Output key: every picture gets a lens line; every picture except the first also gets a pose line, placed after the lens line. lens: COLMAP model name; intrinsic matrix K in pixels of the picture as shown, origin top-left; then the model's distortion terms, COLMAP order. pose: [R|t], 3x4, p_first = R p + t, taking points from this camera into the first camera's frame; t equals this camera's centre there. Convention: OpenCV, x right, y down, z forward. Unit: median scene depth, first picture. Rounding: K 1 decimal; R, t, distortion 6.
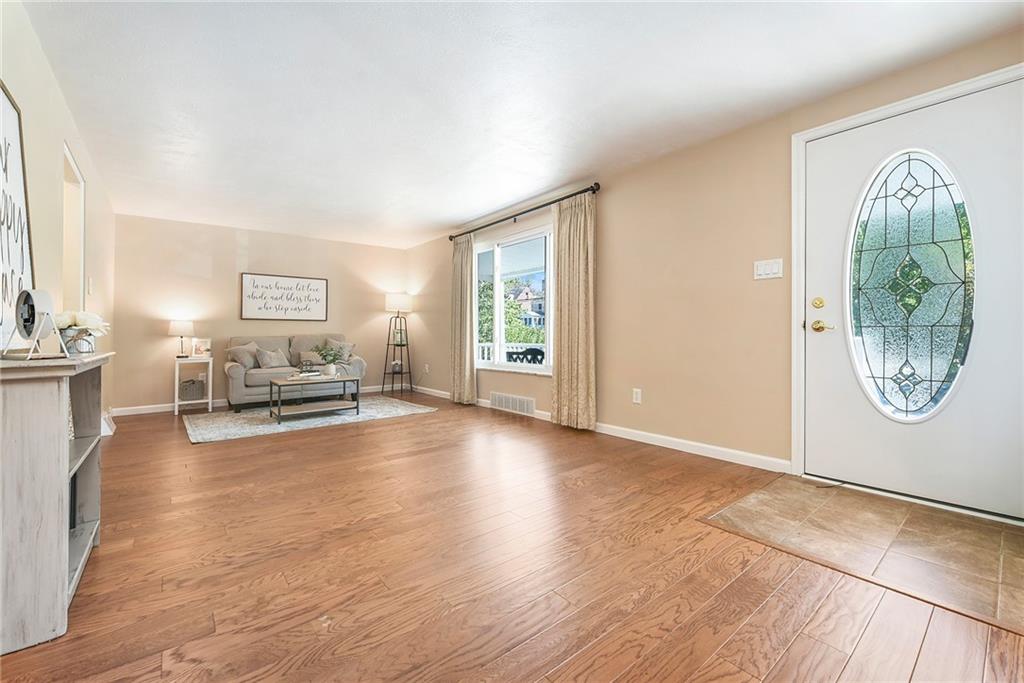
lens RADIAL K [[420.1, 0, 512.0], [0, 420.1, 341.5], [0, 0, 1]] dist [0.000467, -0.000353]
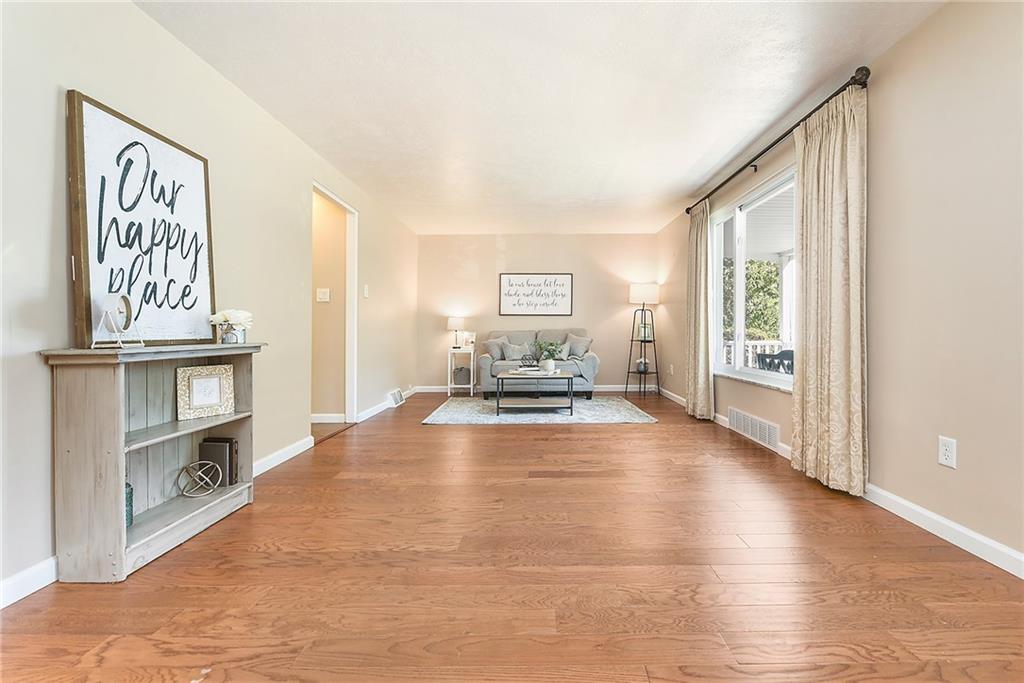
lens RADIAL K [[436.5, 0, 513.7], [0, 436.5, 327.7], [0, 0, 1]] dist [0.000022, -0.000536]
pose [[0.786749, 0.000283, -0.617273, 0.126355], [-0.012655, 0.999797, -0.015671, -0.003018], [0.617144, 0.020141, 0.786593, 0.154938]]
